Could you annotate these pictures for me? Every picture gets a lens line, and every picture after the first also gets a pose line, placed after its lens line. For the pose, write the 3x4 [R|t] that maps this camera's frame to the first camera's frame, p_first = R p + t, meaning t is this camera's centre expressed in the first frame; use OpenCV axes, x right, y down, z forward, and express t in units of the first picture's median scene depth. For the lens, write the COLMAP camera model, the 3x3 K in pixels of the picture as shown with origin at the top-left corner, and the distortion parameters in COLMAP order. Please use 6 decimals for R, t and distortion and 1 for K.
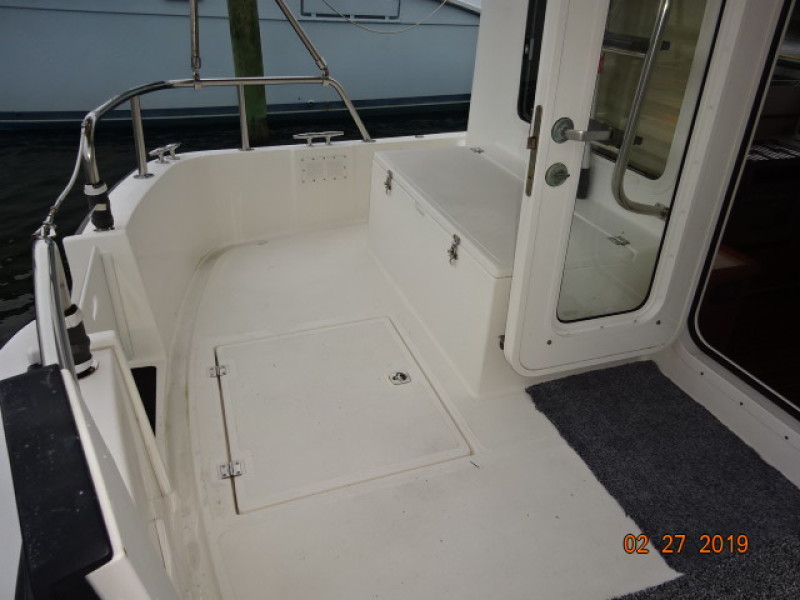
lens RADIAL K [[592.4, 0, 400.0], [0, 592.4, 300.0], [0, 0, 1]] dist [0.006856, -0.007714]
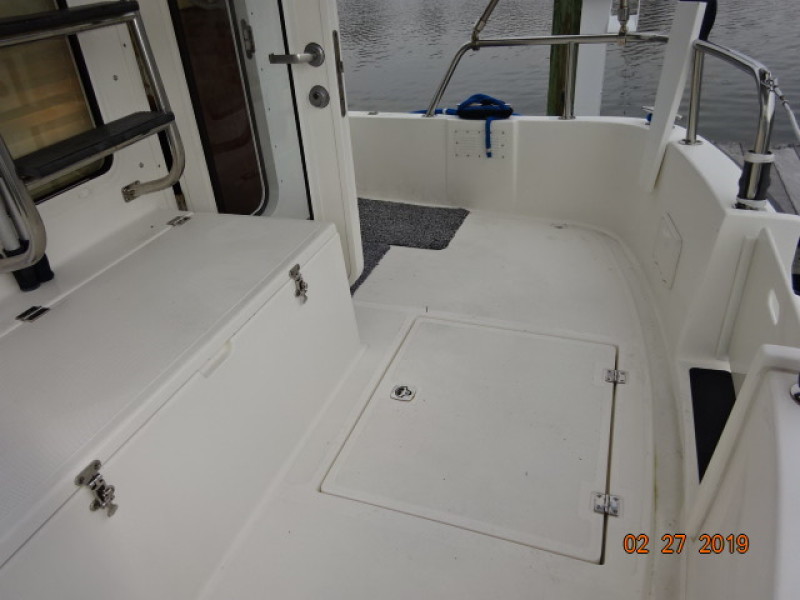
lens RADIAL K [[592.4, 0, 400.0], [0, 592.4, 300.0], [0, 0, 1]] dist [0.006856, -0.007714]
pose [[-0.770962, -0.305099, 0.559047, -0.536842], [0.363512, 0.509959, 0.779616, -0.748900], [-0.522951, 0.804274, -0.282252, 1.386599]]
